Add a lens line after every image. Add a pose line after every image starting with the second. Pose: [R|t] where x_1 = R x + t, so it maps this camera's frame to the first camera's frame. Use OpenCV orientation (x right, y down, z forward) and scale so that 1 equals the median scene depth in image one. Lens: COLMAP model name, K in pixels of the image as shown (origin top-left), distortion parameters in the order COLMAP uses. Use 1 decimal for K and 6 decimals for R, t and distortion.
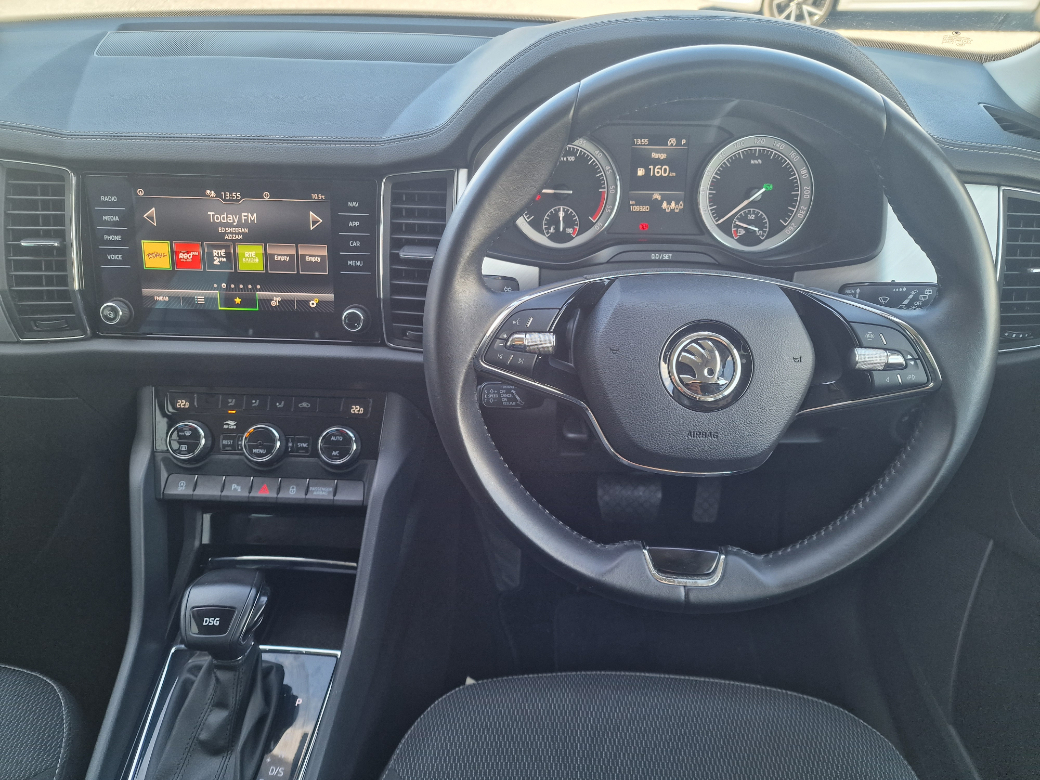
lens RADIAL K [[711.4, 0, 528.6], [0, 711.4, 389.8], [0, 0, 1]] dist [0.038578, -0.041648]
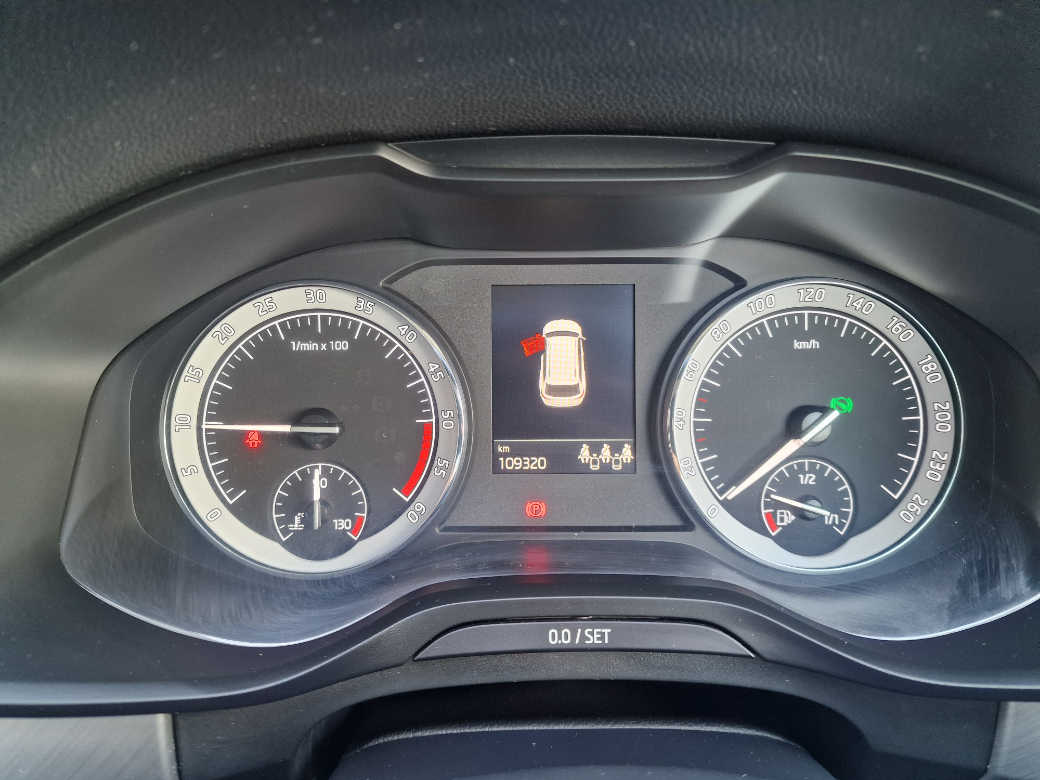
lens RADIAL K [[711.4, 0, 514.6], [0, 711.4, 389.2], [0, 0, 1]] dist [0.038578, -0.041648]
pose [[0.998418, -0.023881, 0.050900, 0.145600], [0.034503, 0.975041, -0.219327, -0.228951], [-0.044392, 0.220736, 0.974323, 0.672417]]
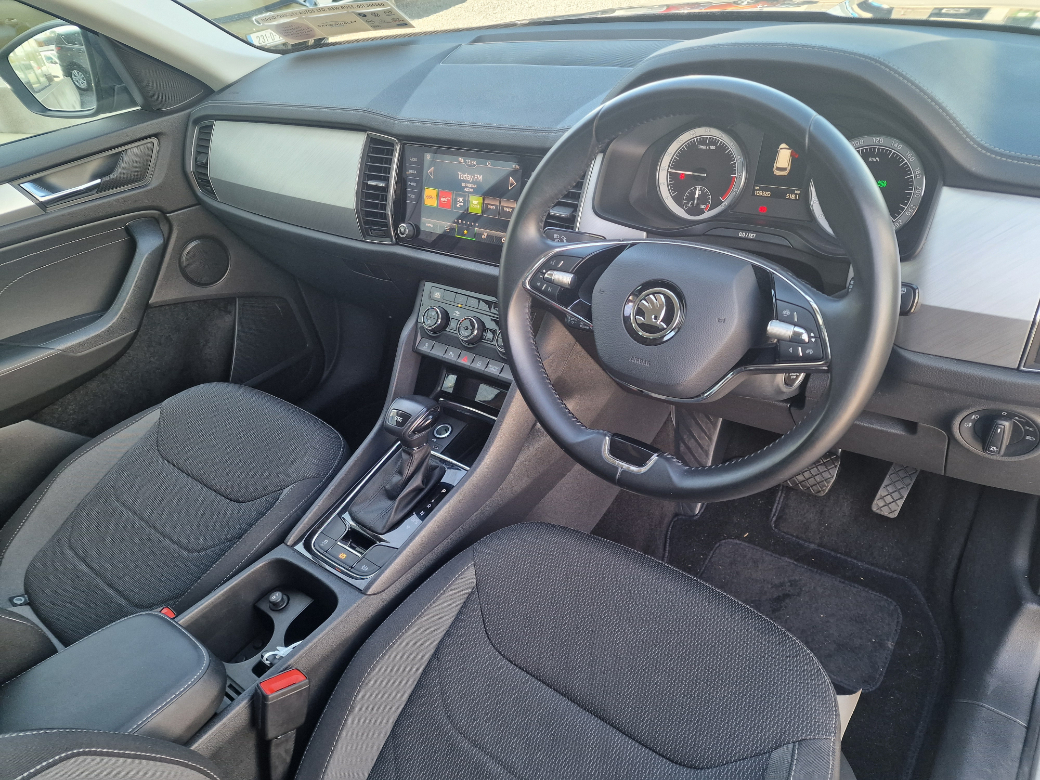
lens RADIAL K [[711.4, 0, 519.7], [0, 711.4, 387.3], [0, 0, 1]] dist [0.038578, -0.041648]
pose [[0.811261, 0.232011, -0.536680, 0.588048], [-0.203046, 0.972567, 0.113518, 0.002723], [0.548295, 0.016878, 0.836115, -0.210803]]
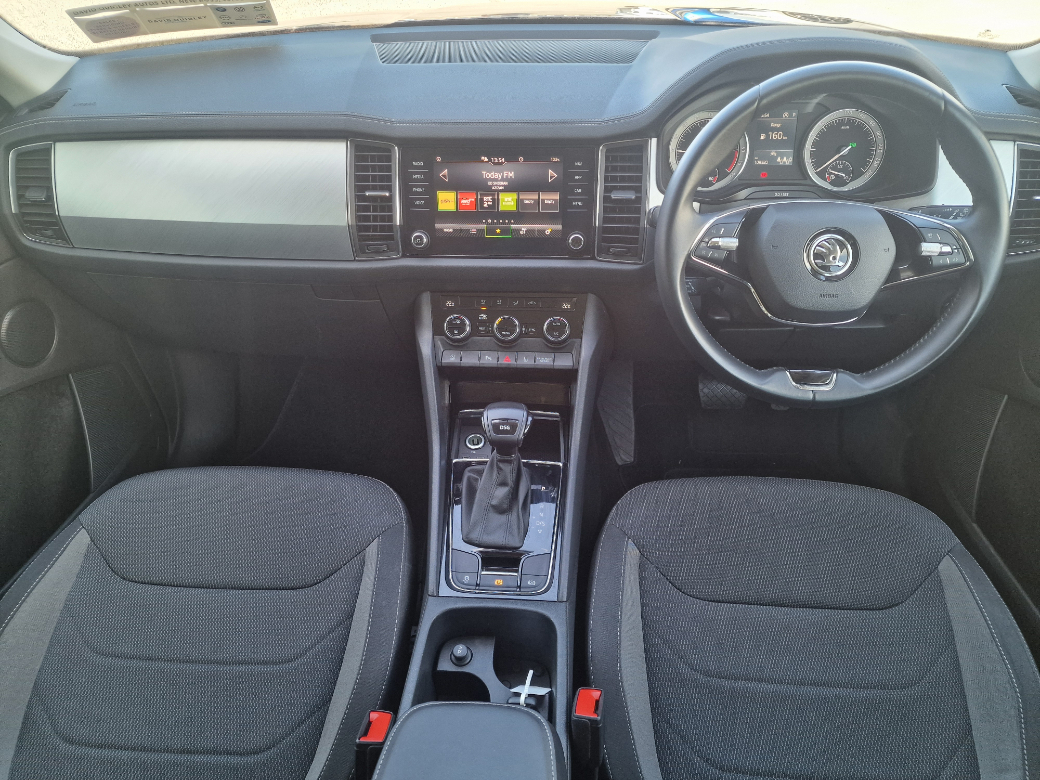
lens RADIAL K [[711.4, 0, 518.4], [0, 711.4, 394.3], [0, 0, 1]] dist [0.038578, -0.041648]
pose [[0.999232, -0.009474, -0.038016, -0.310006], [0.011501, 0.998503, 0.053467, 0.142669], [0.037452, -0.053863, 0.997846, -0.530370]]
